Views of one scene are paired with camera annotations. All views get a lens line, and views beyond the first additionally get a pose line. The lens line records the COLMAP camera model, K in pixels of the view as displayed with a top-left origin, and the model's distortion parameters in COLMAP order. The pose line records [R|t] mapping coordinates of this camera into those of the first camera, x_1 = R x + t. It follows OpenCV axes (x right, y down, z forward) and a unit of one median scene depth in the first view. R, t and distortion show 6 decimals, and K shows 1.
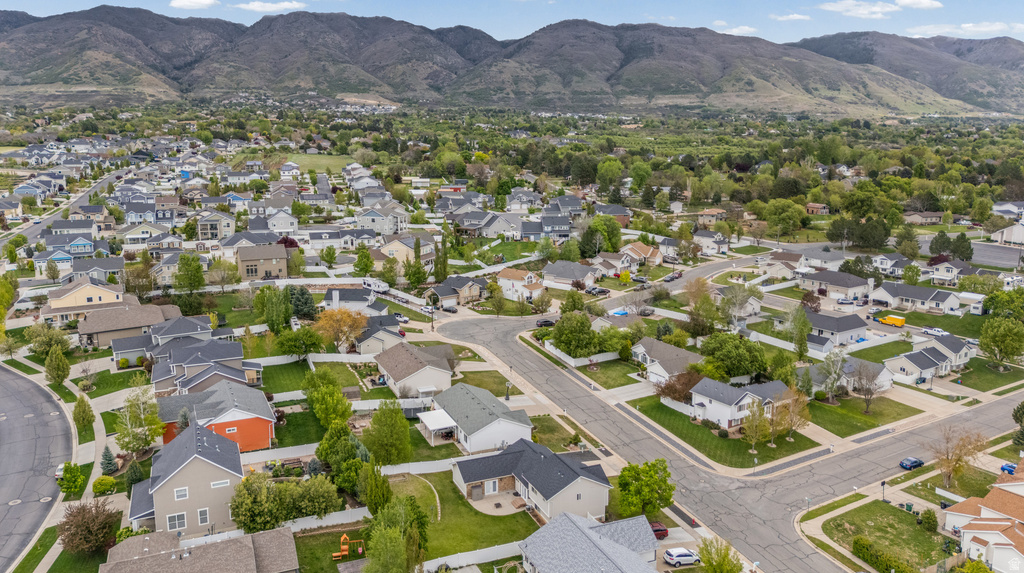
lens RADIAL K [[756.7, 0, 510.1], [0, 756.7, 283.8], [0, 0, 1]] dist [0.059824, -0.038464]
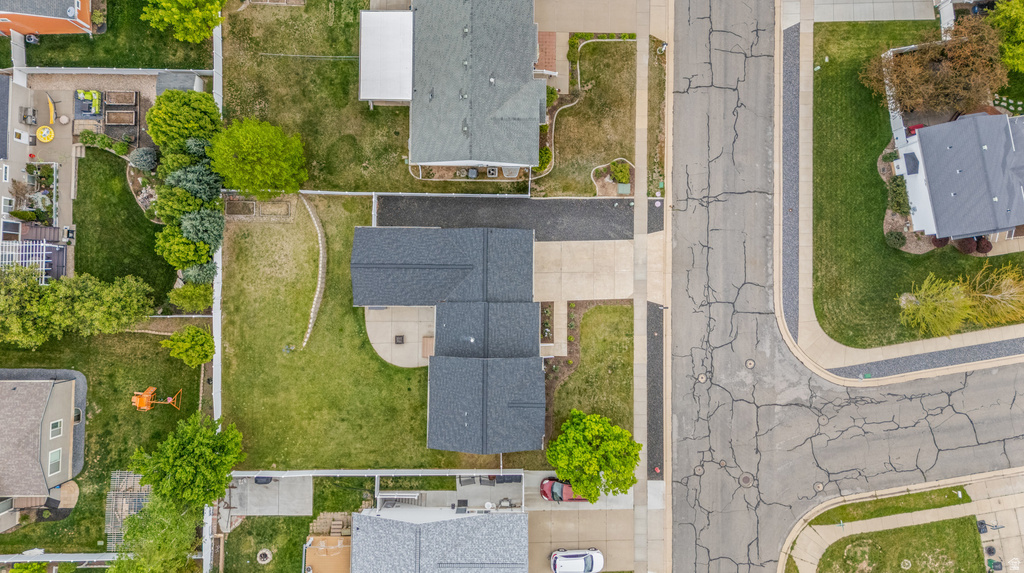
lens RADIAL K [[756.7, 0, 510.7], [0, 756.7, 284.6], [0, 0, 1]] dist [0.059824, -0.038464]
pose [[0.918684, 0.394289, -0.023581, 0.052396], [-0.073660, 0.229667, 0.970478, -0.277765], [0.388065, -0.889825, 0.240034, 0.684876]]
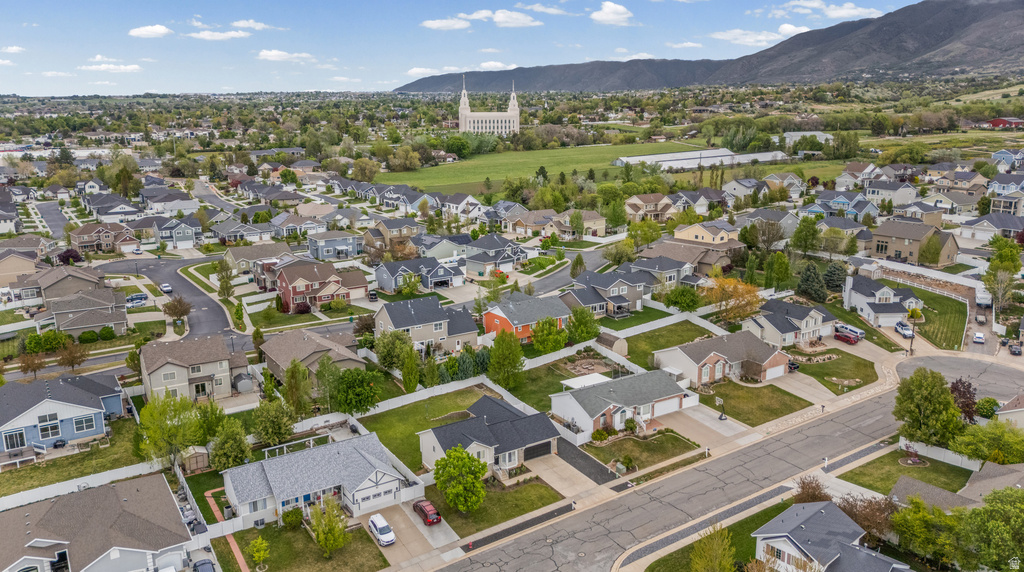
lens RADIAL K [[756.7, 0, 516.1], [0, 756.7, 288.2], [0, 0, 1]] dist [0.059824, -0.038464]
pose [[0.179983, 0.230746, -0.956223, 0.741155], [-0.183631, 0.962891, 0.197791, -0.111720], [0.966378, 0.139993, 0.215676, 0.604461]]
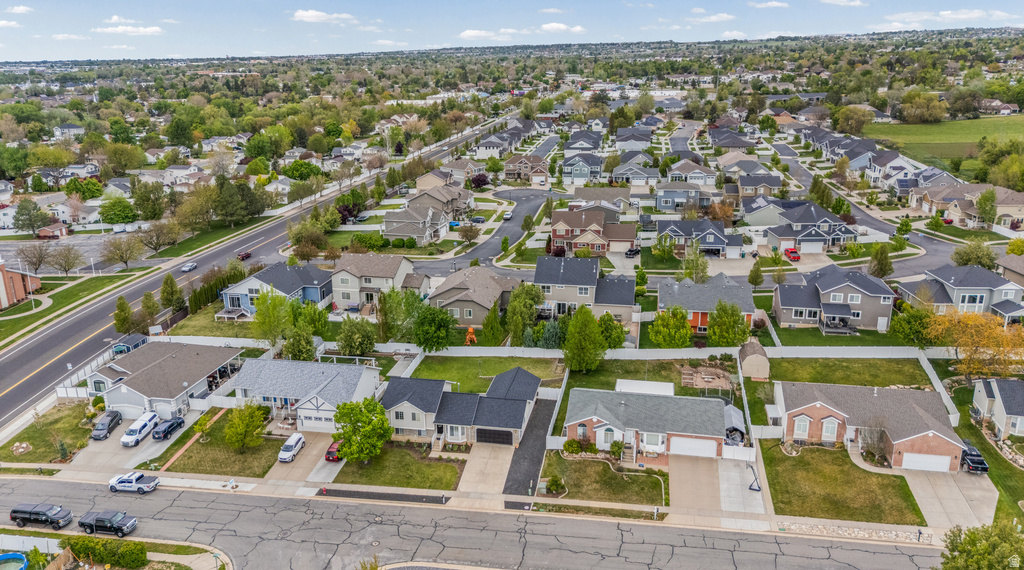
lens RADIAL K [[756.7, 0, 518.0], [0, 756.7, 285.0], [0, 0, 1]] dist [0.059824, -0.038464]
pose [[-0.558940, 0.249987, -0.790628, 0.554286], [-0.145432, 0.909140, 0.390274, -0.209070], [0.816355, 0.333123, -0.471799, 1.116882]]
